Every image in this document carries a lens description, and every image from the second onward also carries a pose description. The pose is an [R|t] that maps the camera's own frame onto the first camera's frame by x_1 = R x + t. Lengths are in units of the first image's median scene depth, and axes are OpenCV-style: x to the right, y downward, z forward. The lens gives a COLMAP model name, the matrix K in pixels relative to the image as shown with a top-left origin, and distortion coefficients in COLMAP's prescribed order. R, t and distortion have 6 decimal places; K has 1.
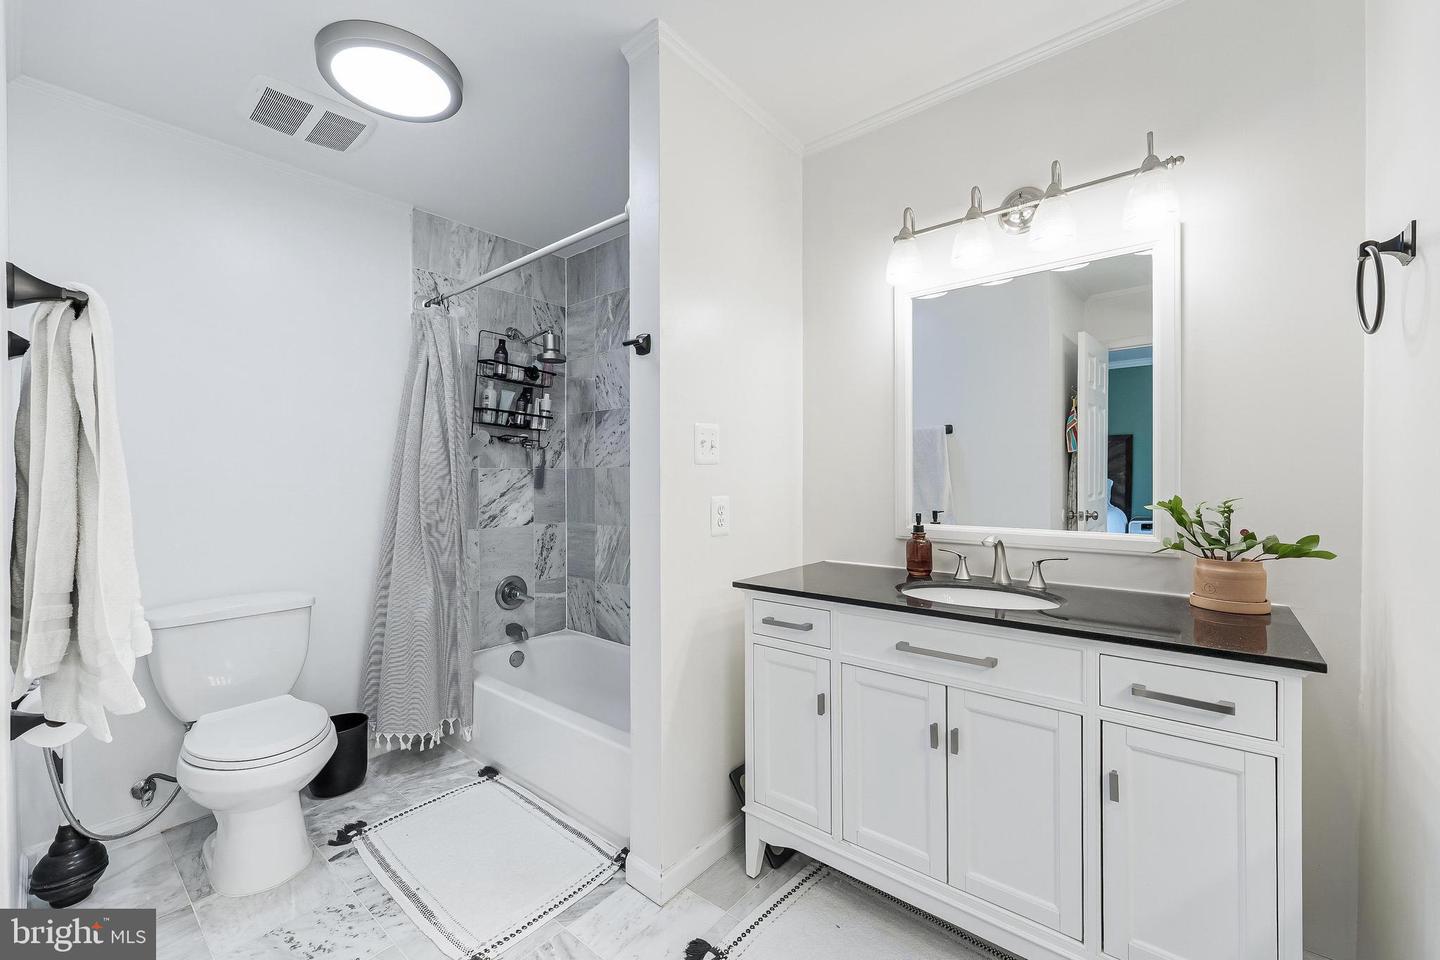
lens RADIAL K [[591.5, 0, 717.5], [0, 591.5, 475.4], [0, 0, 1]] dist [0.001510, -0.000496]
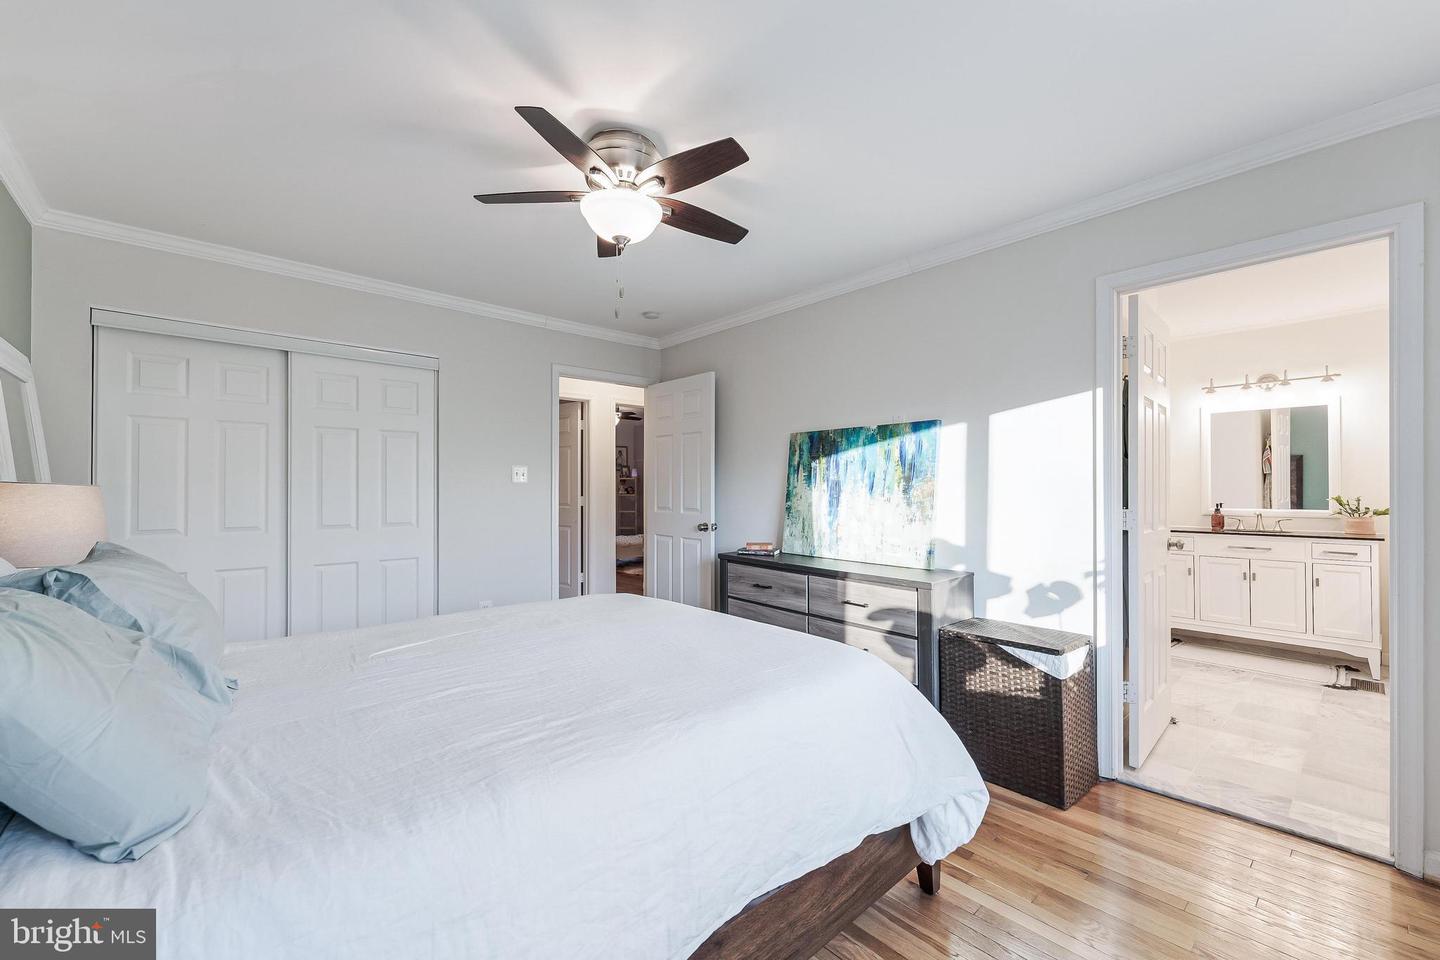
lens RADIAL K [[591.5, 0, 712.7], [0, 591.5, 482.1], [0, 0, 1]] dist [0.001510, -0.000496]
pose [[0.987360, -0.002495, -0.158471, -1.625610], [0.001472, 0.999977, -0.006573, -0.014127], [0.158484, 0.006257, 0.987342, -2.131495]]
